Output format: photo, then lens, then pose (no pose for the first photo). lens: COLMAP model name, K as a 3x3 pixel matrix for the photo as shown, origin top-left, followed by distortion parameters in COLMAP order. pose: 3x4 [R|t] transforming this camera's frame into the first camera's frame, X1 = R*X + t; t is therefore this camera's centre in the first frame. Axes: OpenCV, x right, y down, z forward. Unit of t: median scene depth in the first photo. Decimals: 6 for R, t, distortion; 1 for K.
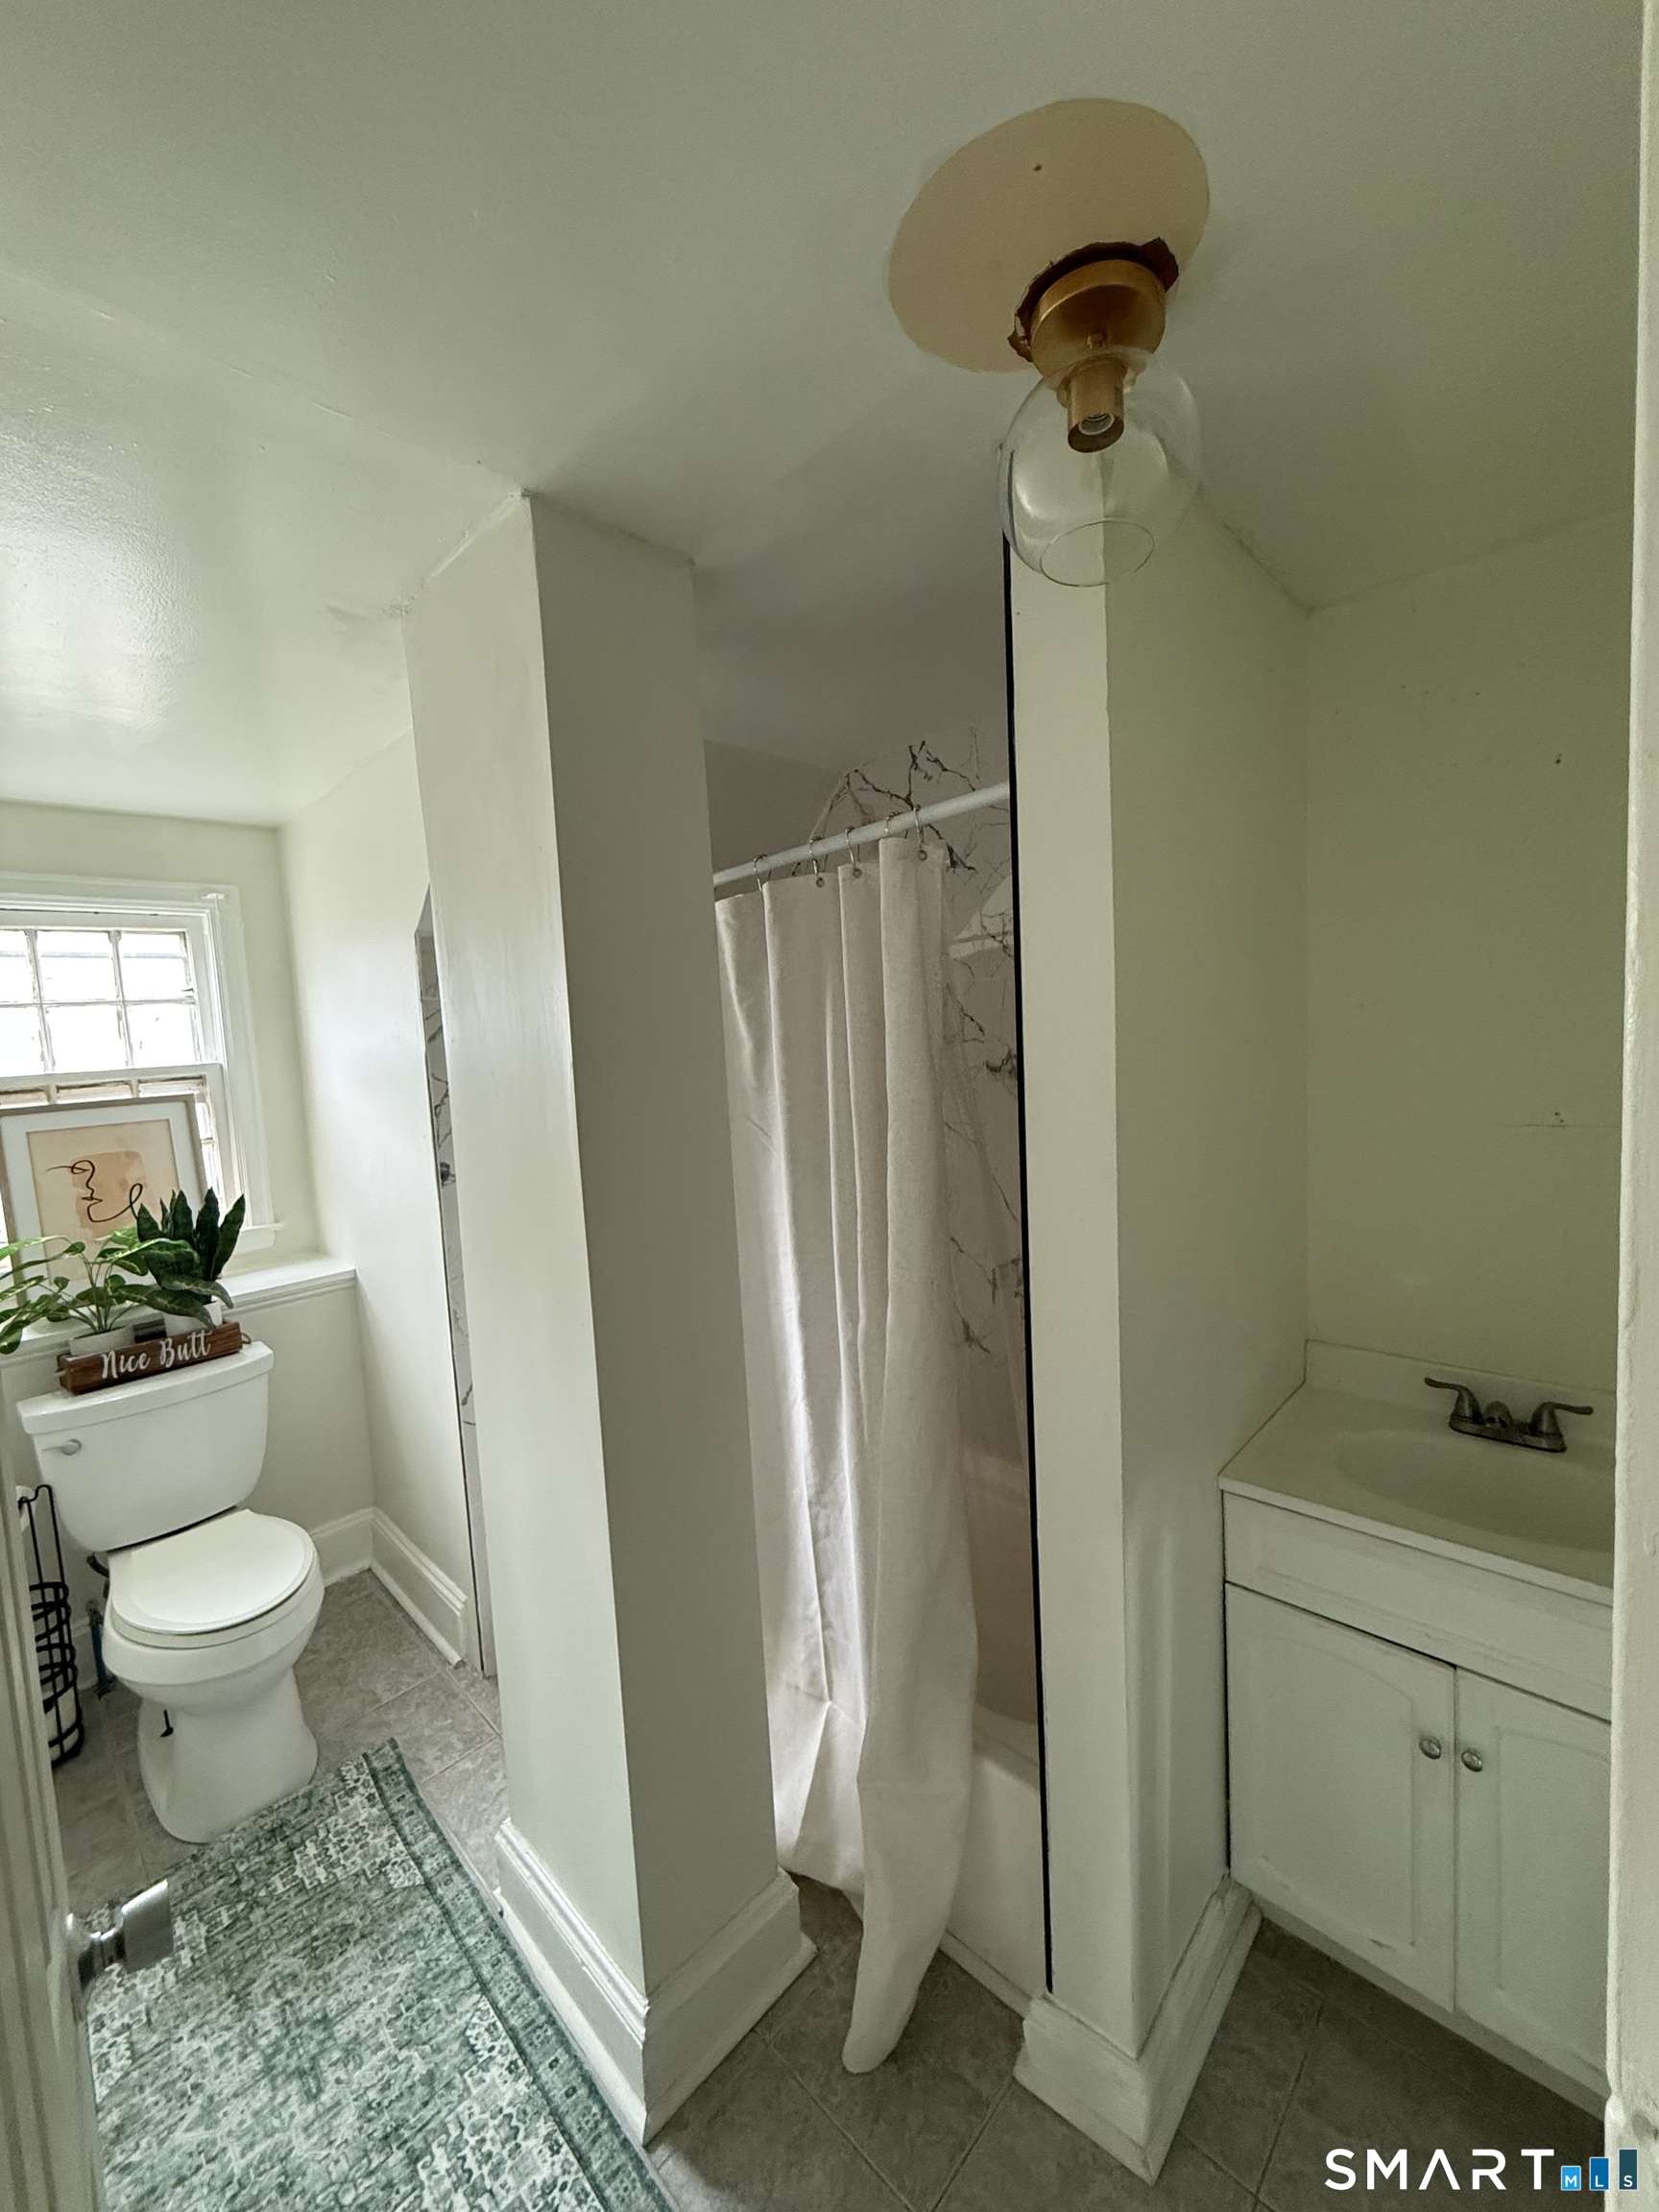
lens RADIAL K [[884.9, 0, 829.3], [0, 884.9, 1104.2], [0, 0, 1]] dist [-0.003689, 0.000399]
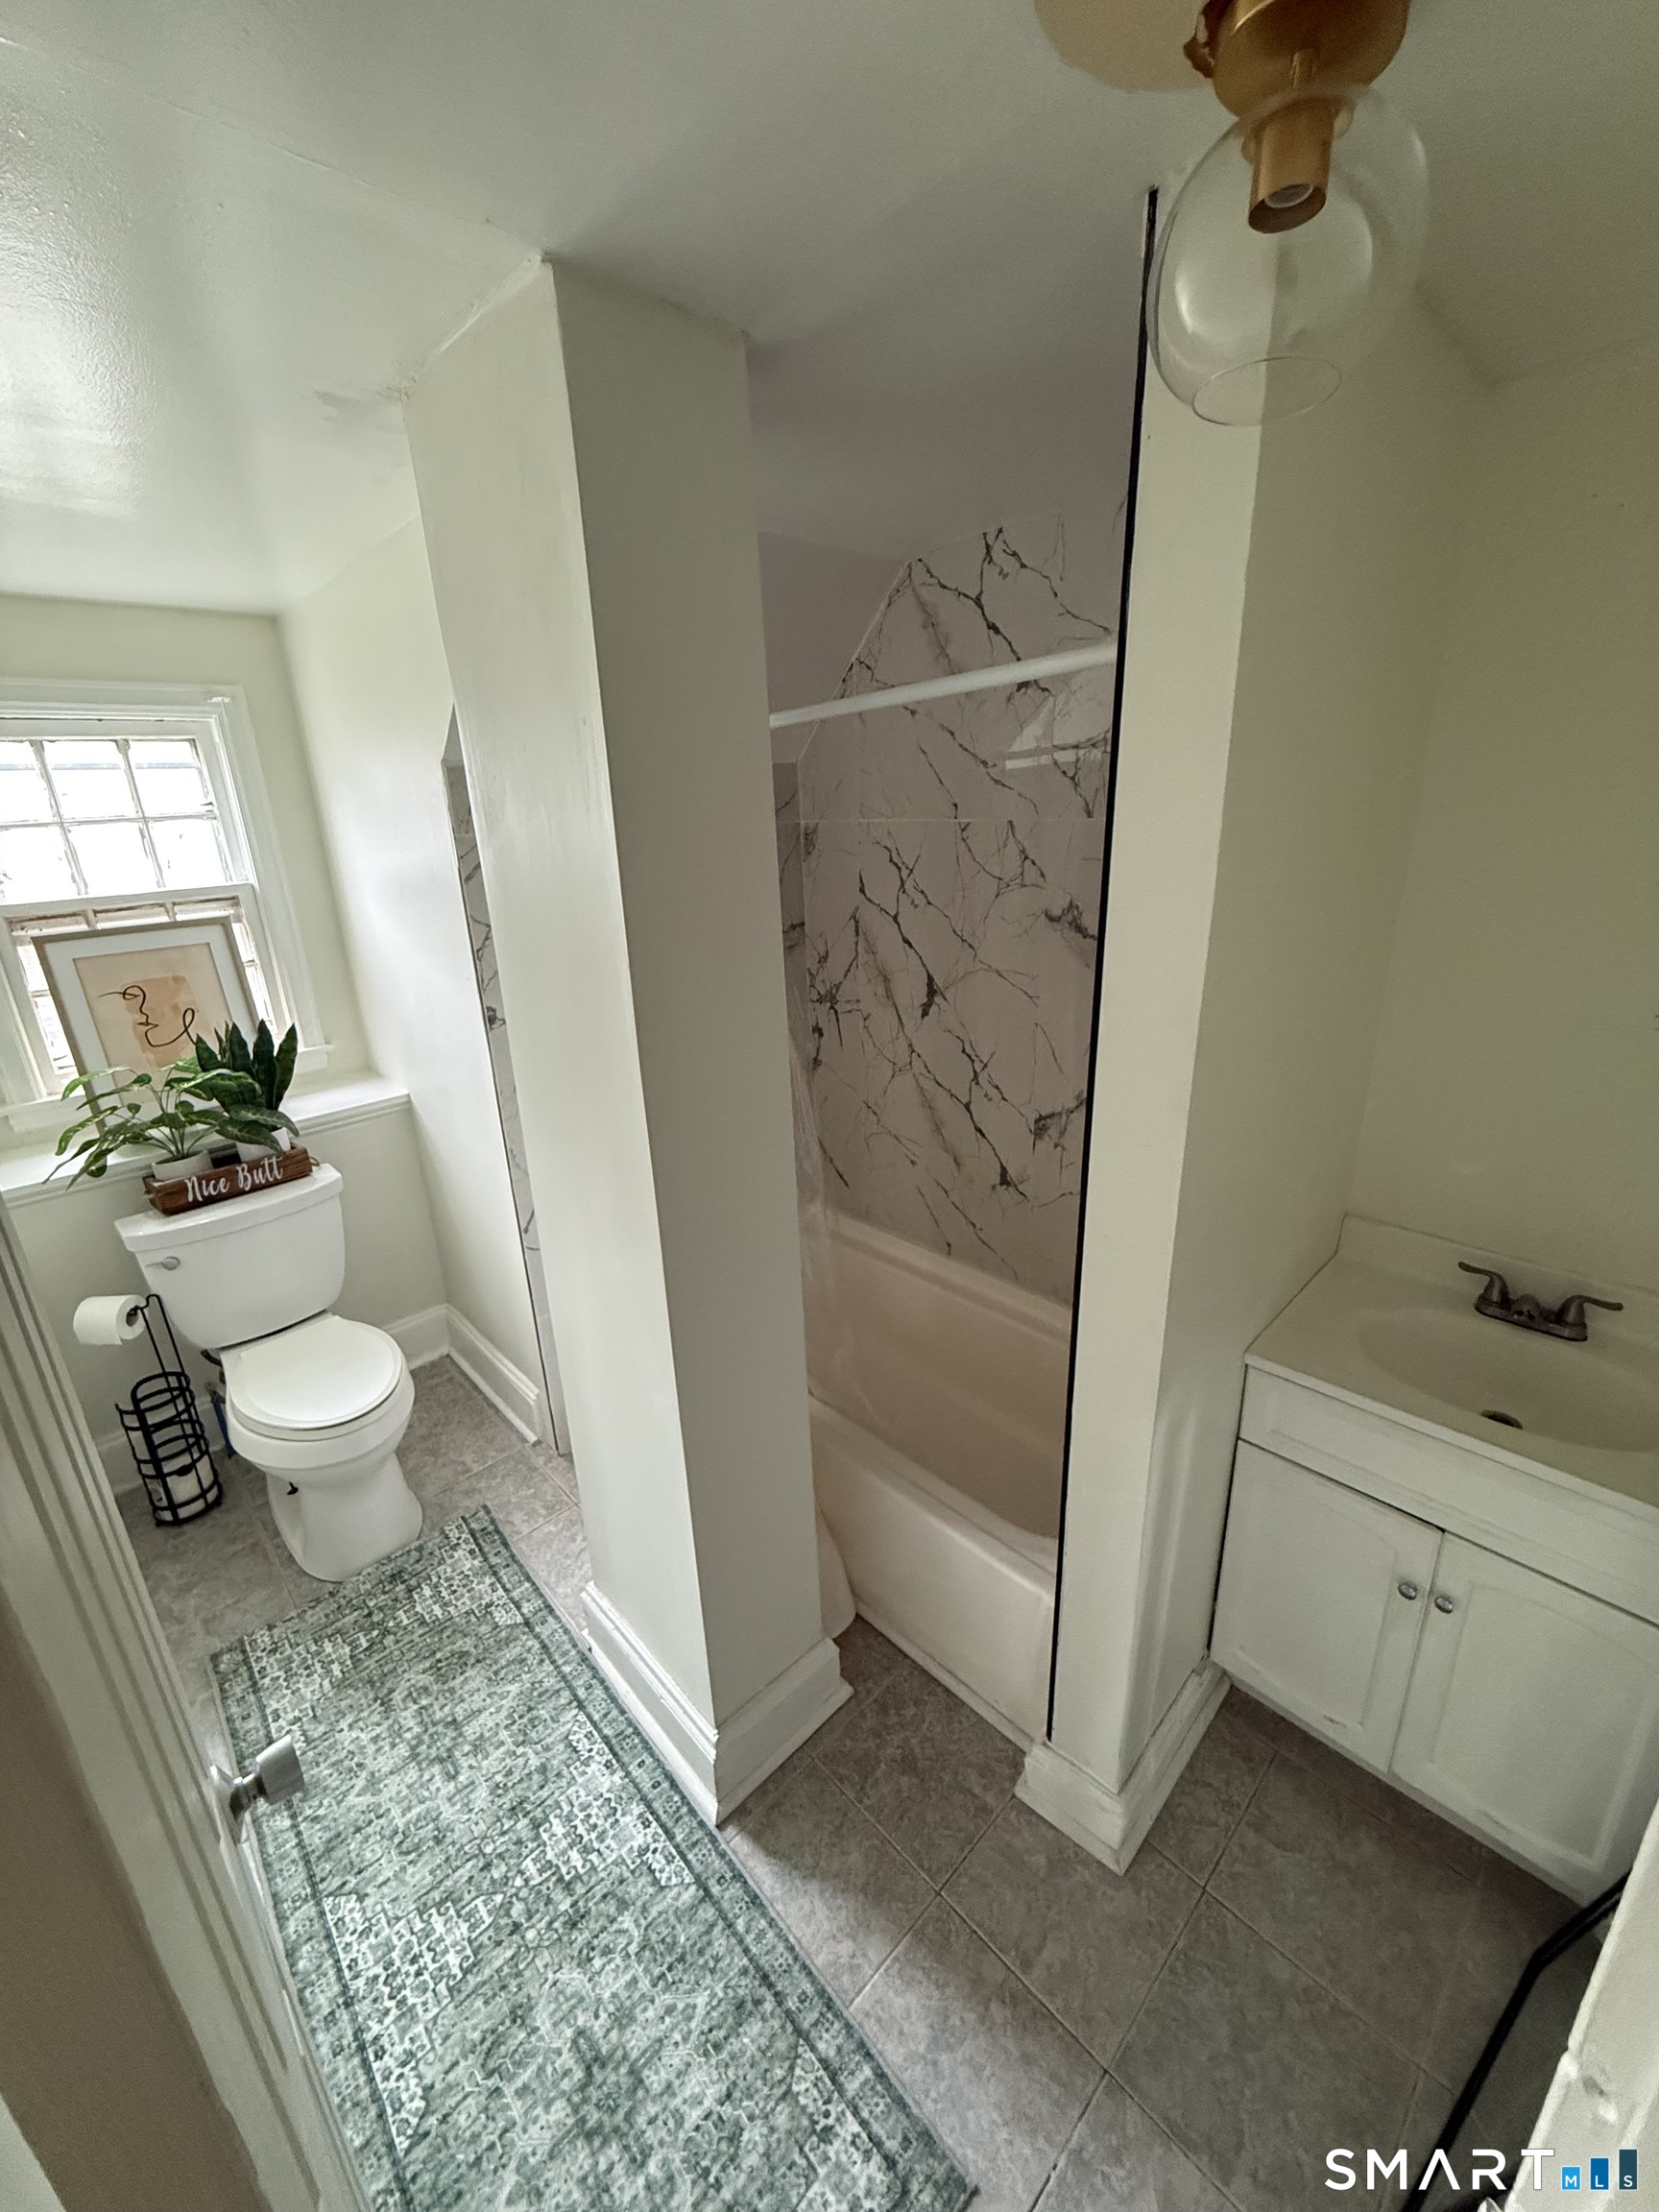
lens RADIAL K [[884.9, 0, 828.4], [0, 884.9, 1102.9], [0, 0, 1]] dist [-0.003689, 0.000399]
pose [[0.999286, 0.025651, -0.027735, -0.033966], [-0.018017, 0.968866, 0.246930, -0.110282], [0.033205, -0.246254, 0.968636, 0.028929]]
